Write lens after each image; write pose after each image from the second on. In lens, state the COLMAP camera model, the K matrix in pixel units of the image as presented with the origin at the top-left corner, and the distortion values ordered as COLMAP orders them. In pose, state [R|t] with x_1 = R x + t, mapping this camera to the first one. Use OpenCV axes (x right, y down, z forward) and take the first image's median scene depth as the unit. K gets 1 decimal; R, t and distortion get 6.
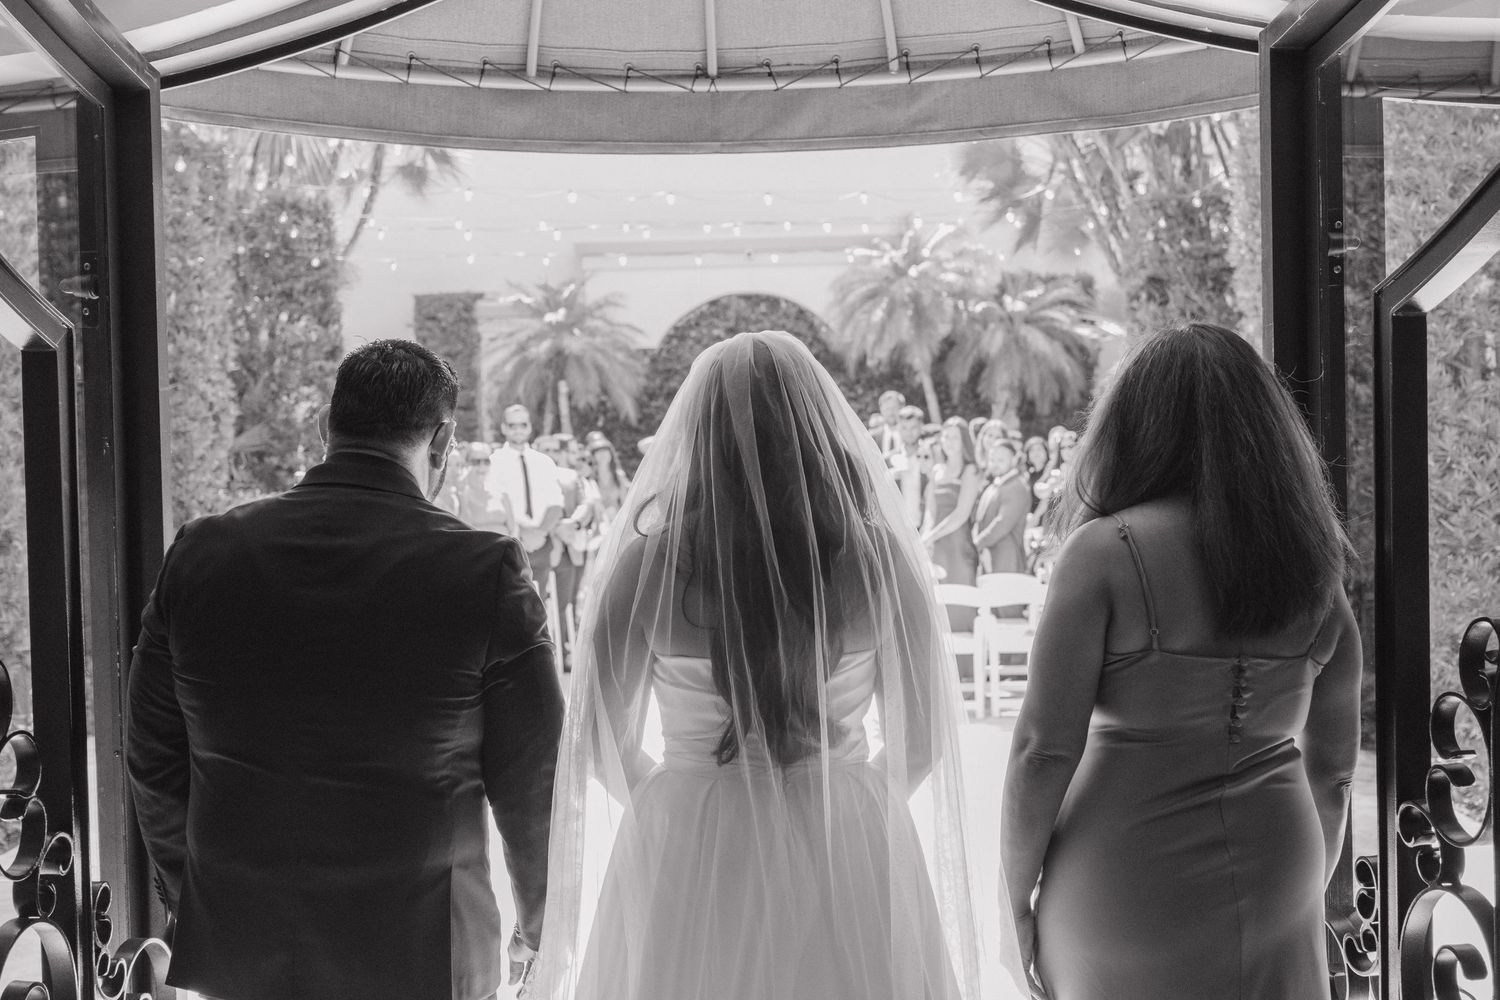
lens RADIAL K [[1698.5, 0, 736.2], [0, 1698.5, 503.2], [0, 0, 1]] dist [-0.010646, 0.000000]
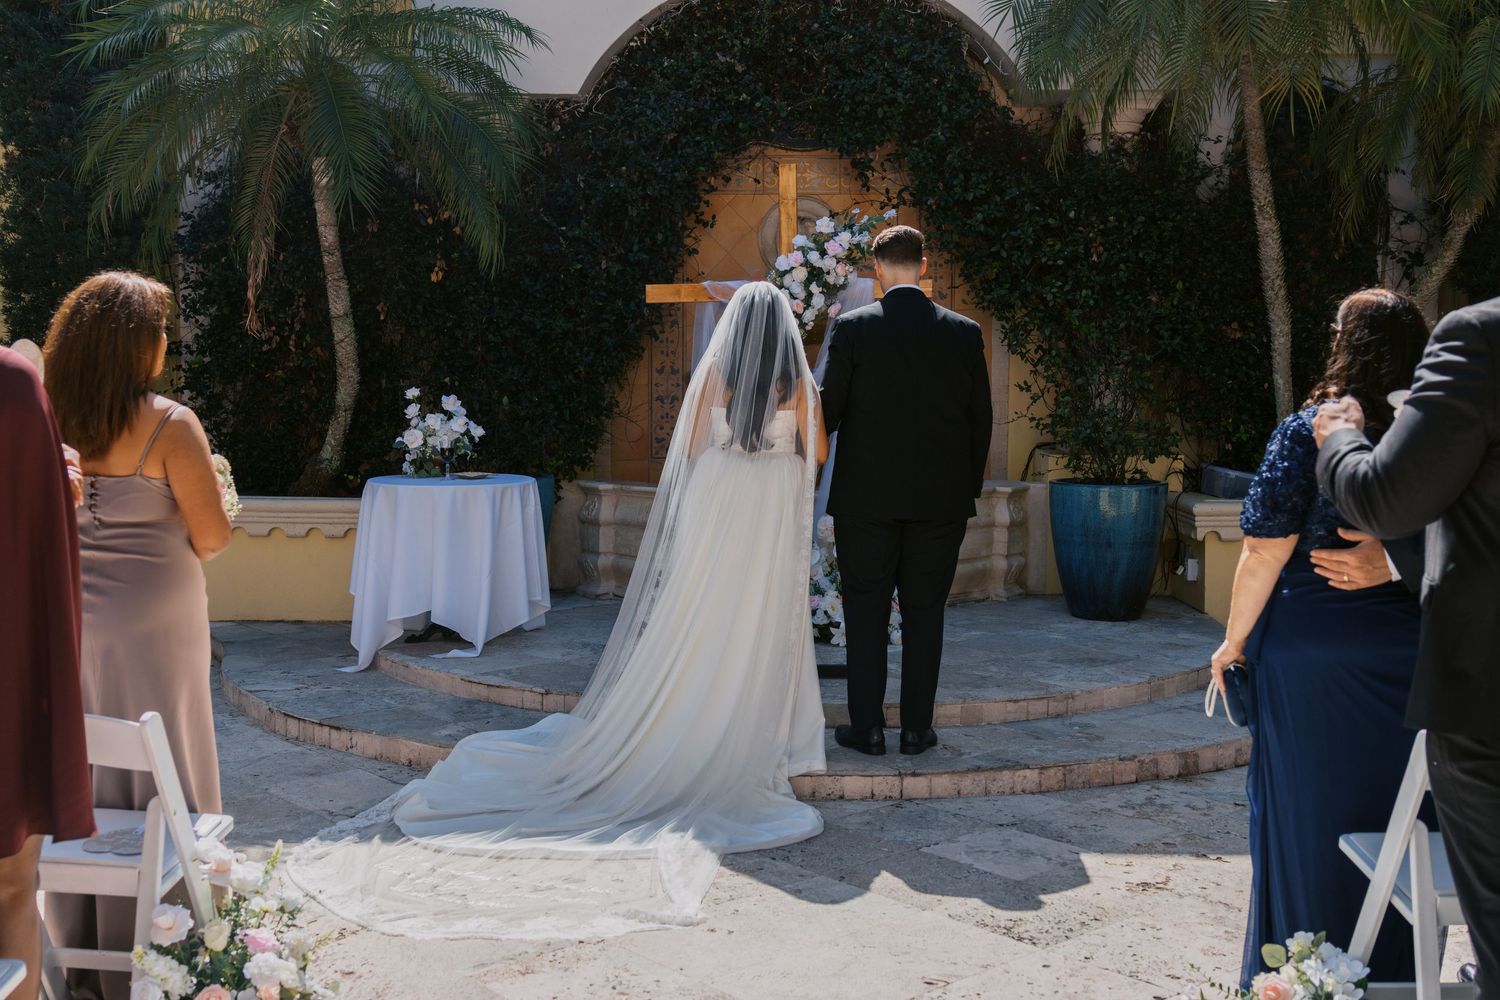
lens RADIAL K [[1590.4, 0, 749.7], [0, 1590.4, 489.9], [0, 0, 1]] dist [-0.002259, 0.000000]
pose [[0.999500, 0.028604, -0.013476, 0.004128], [-0.027955, 0.998546, 0.046097, -0.023882], [0.014775, -0.045697, 0.998846, 0.970314]]
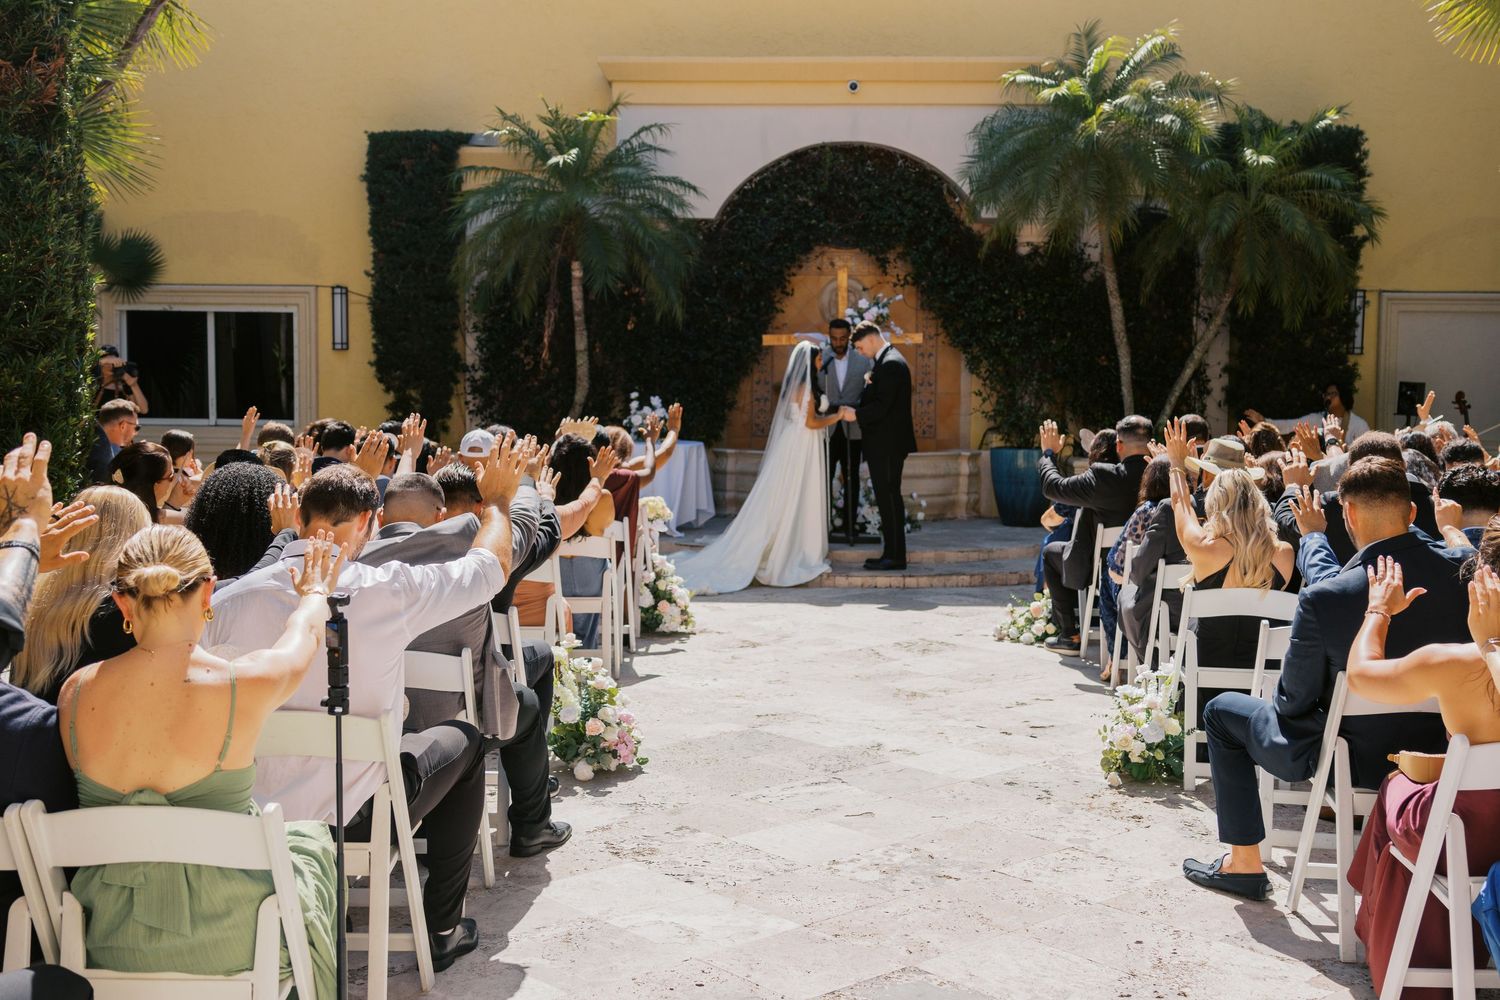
lens RADIAL K [[1698.5, 0, 738.0], [0, 1698.5, 507.2], [0, 0, 1]] dist [-0.010646, 0.000000]
pose [[0.999243, 0.033430, -0.019896, -0.031116], [-0.032489, 0.998417, 0.045902, -0.010015], [0.021399, -0.045221, 0.998748, 0.479163]]
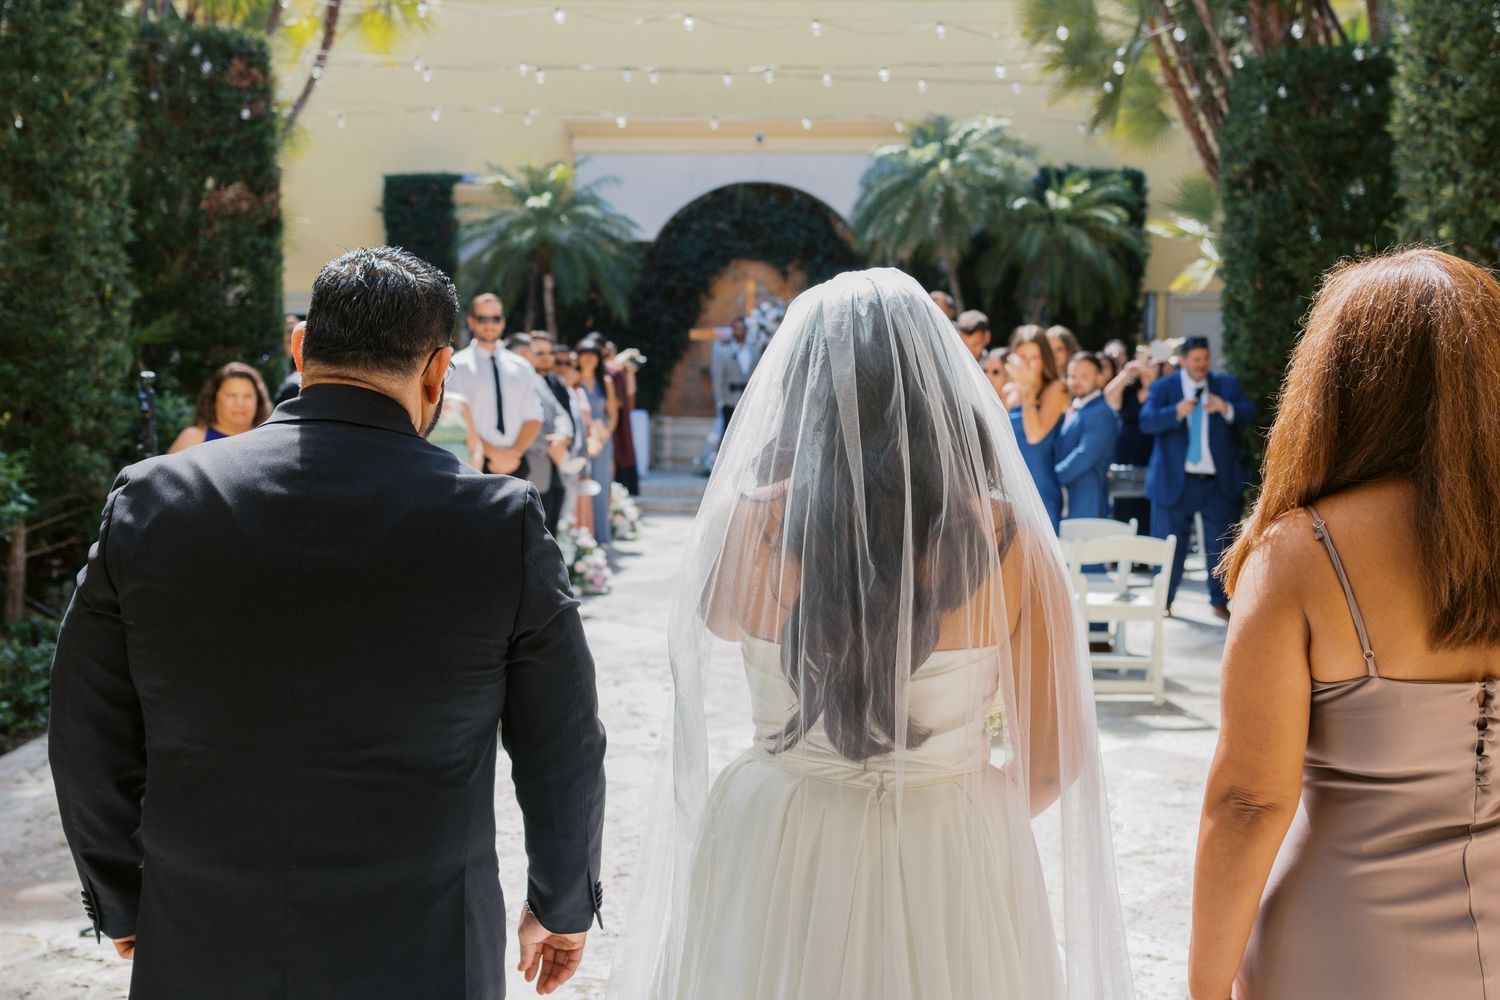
lens RADIAL K [[1698.5, 0, 754.4], [0, 1698.5, 493.3], [0, 0, 1]] dist [-0.010646, 0.000000]
pose [[0.999525, 0.023749, 0.019665, -0.012884], [-0.024664, 0.998557, 0.047700, -0.003979], [-0.018503, -0.048162, 0.998668, 0.153636]]
